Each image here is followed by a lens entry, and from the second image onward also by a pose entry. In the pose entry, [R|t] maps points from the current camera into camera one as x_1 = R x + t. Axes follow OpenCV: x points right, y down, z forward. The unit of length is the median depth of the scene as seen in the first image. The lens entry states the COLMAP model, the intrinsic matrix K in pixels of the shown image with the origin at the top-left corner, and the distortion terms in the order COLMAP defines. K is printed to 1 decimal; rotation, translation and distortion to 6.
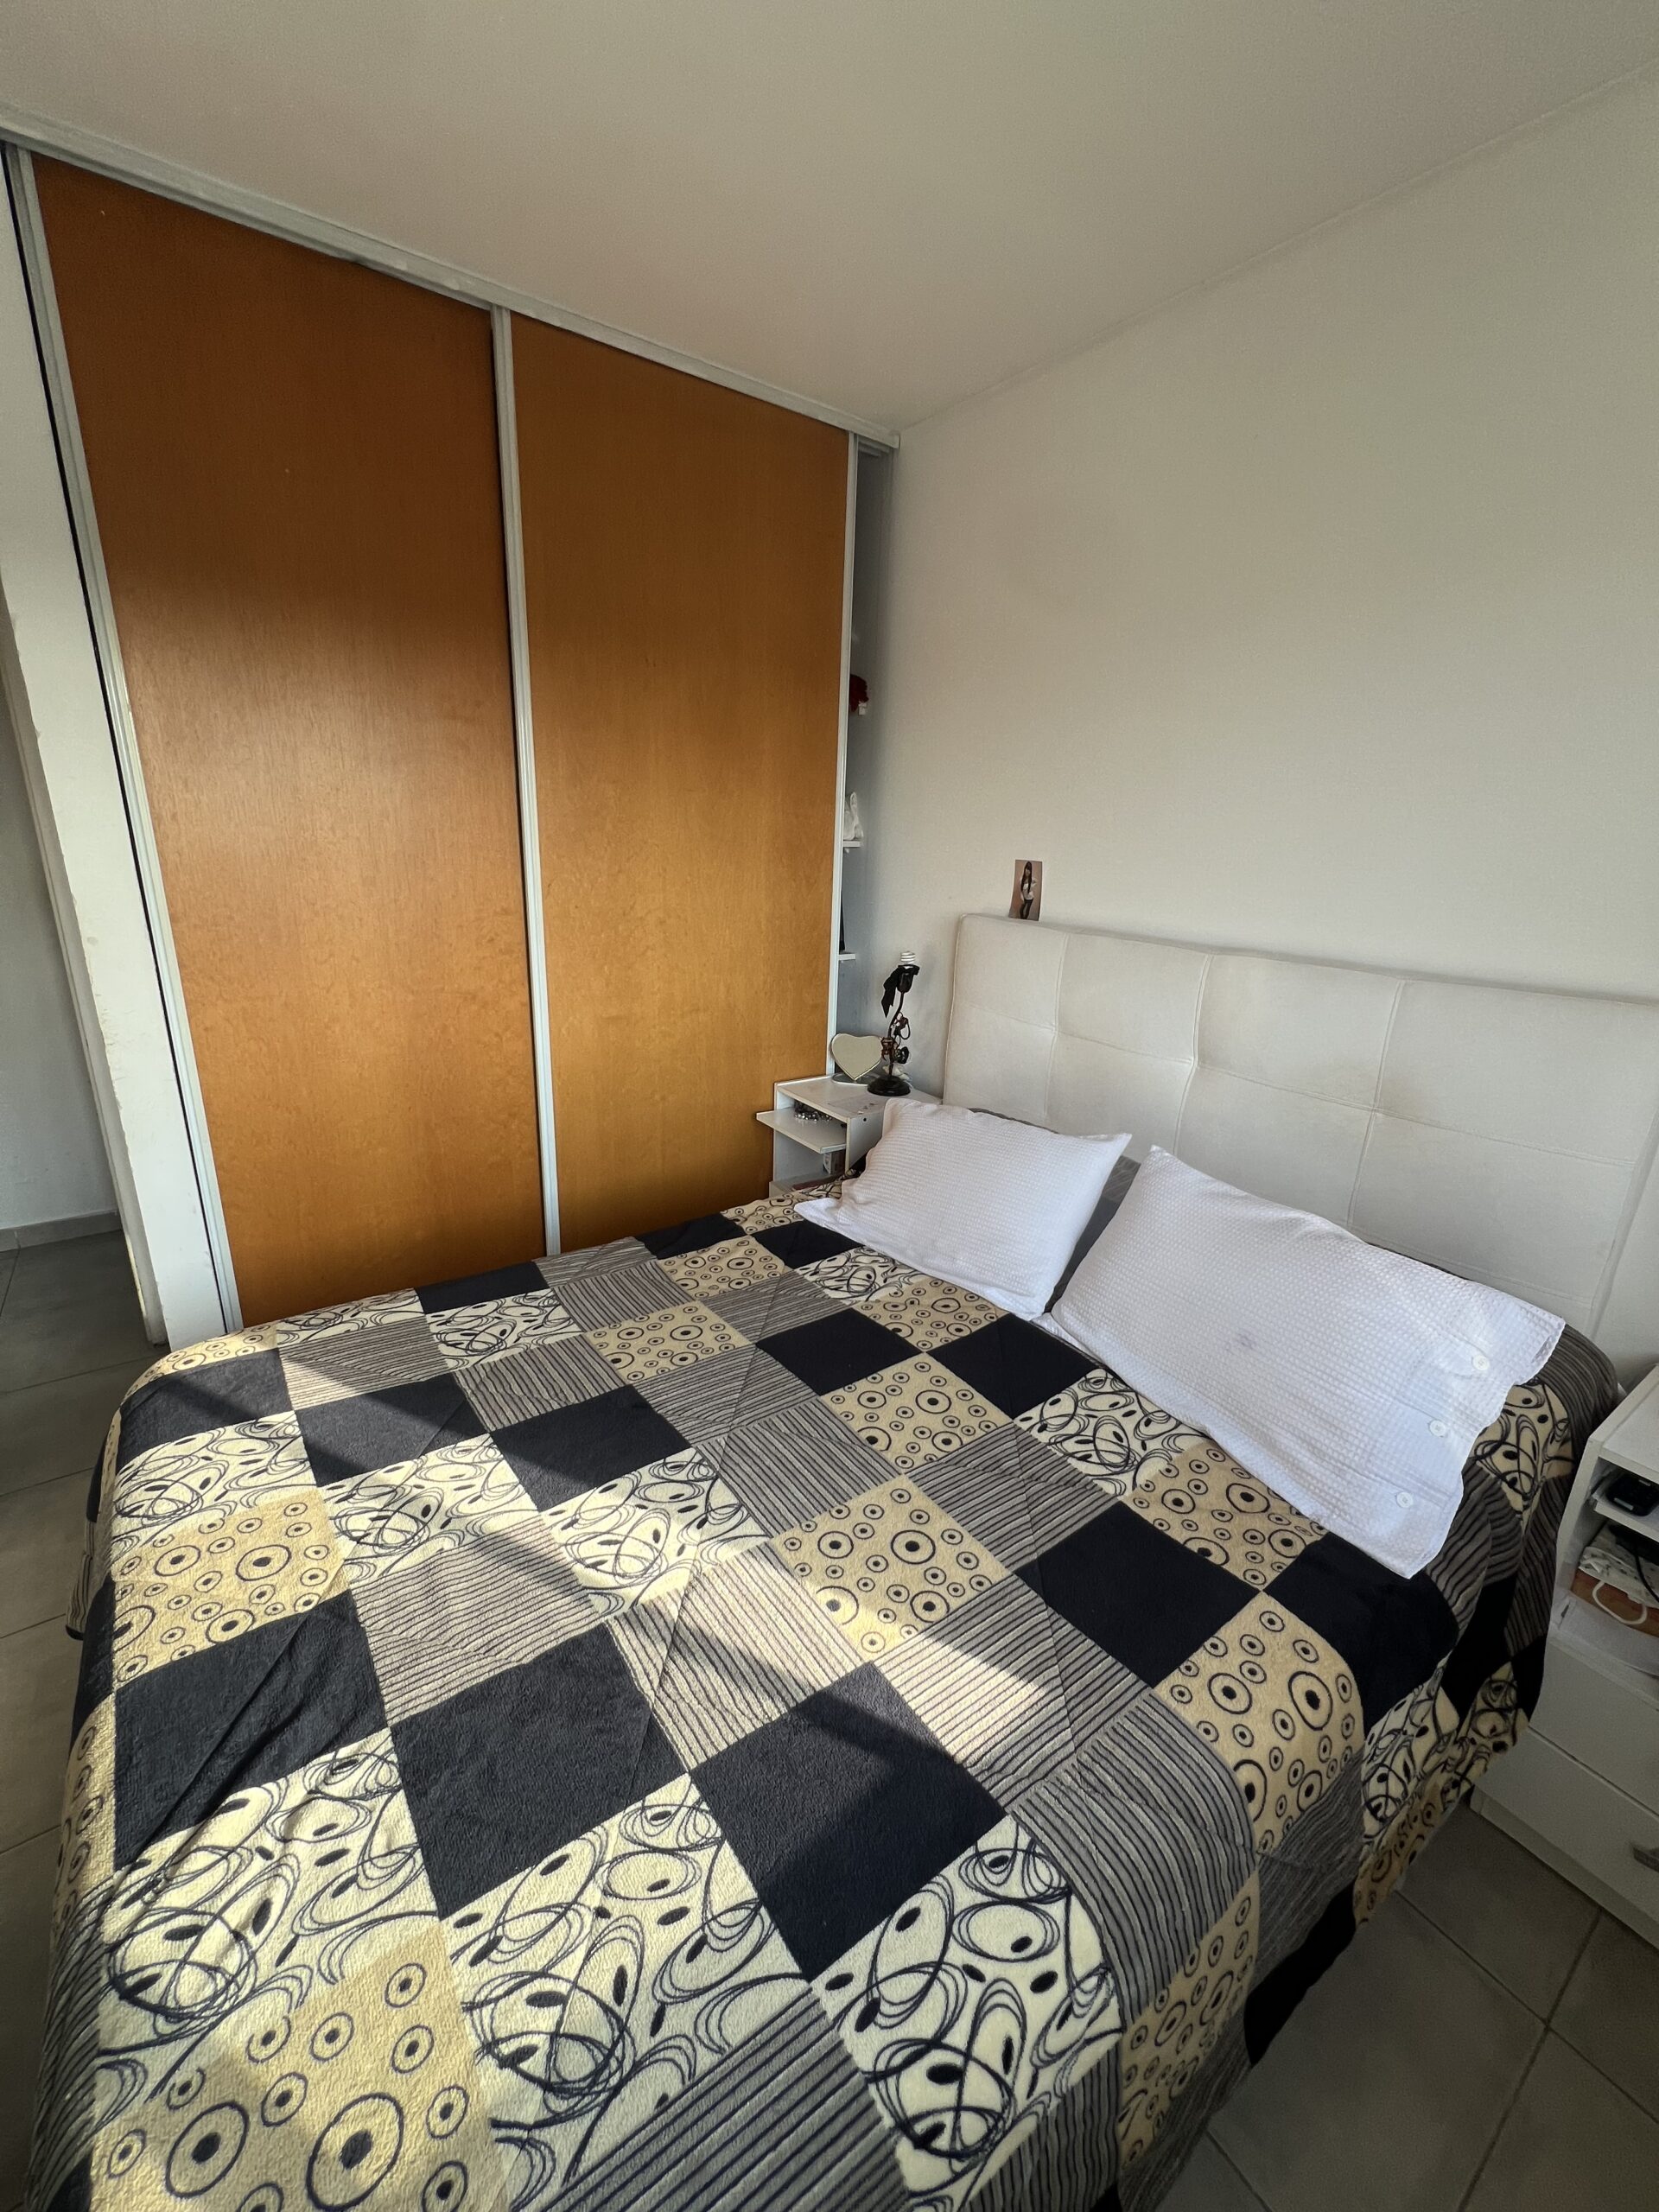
lens RADIAL K [[884.5, 0, 836.6], [0, 884.5, 1098.4], [0, 0, 1]] dist [-0.001852, 0.000404]
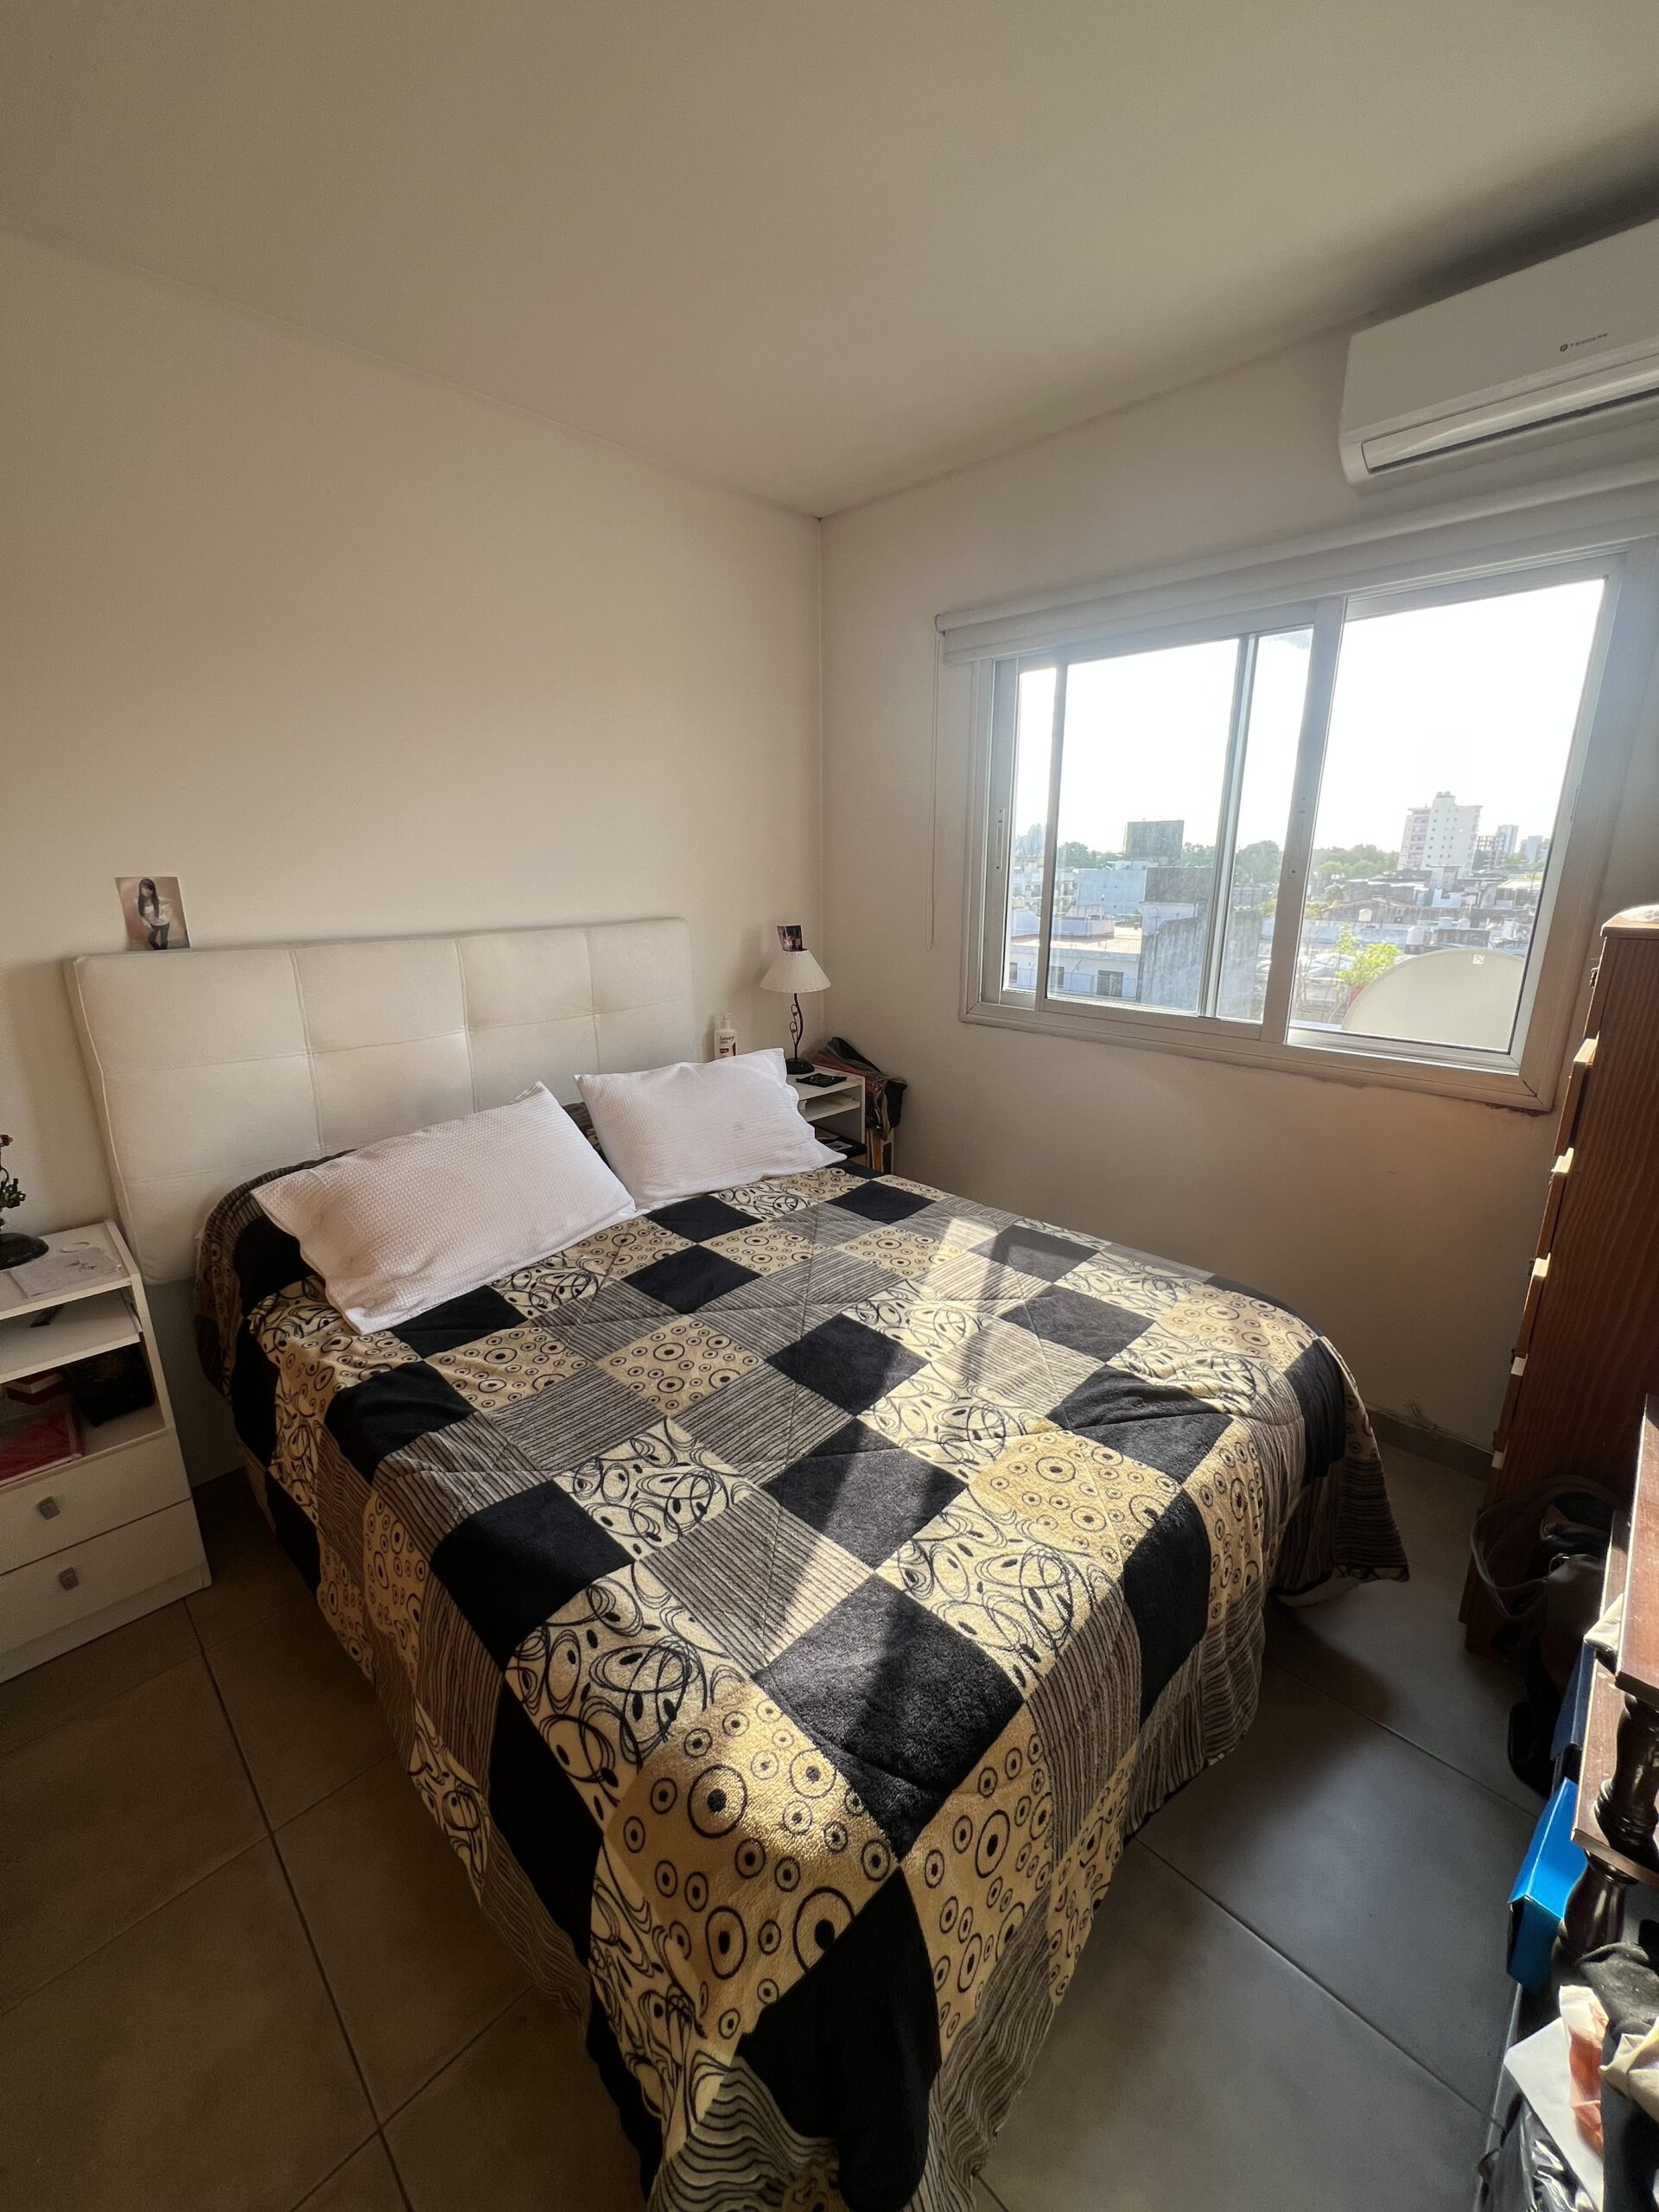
lens RADIAL K [[884.5, 0, 831.3], [0, 884.5, 1103.9], [0, 0, 1]] dist [-0.001852, 0.000404]
pose [[-0.165156, -0.296033, 0.940791, -1.259242], [0.289720, 0.897244, 0.333190, -0.311810], [-0.942754, 0.327595, -0.062418, 0.964923]]
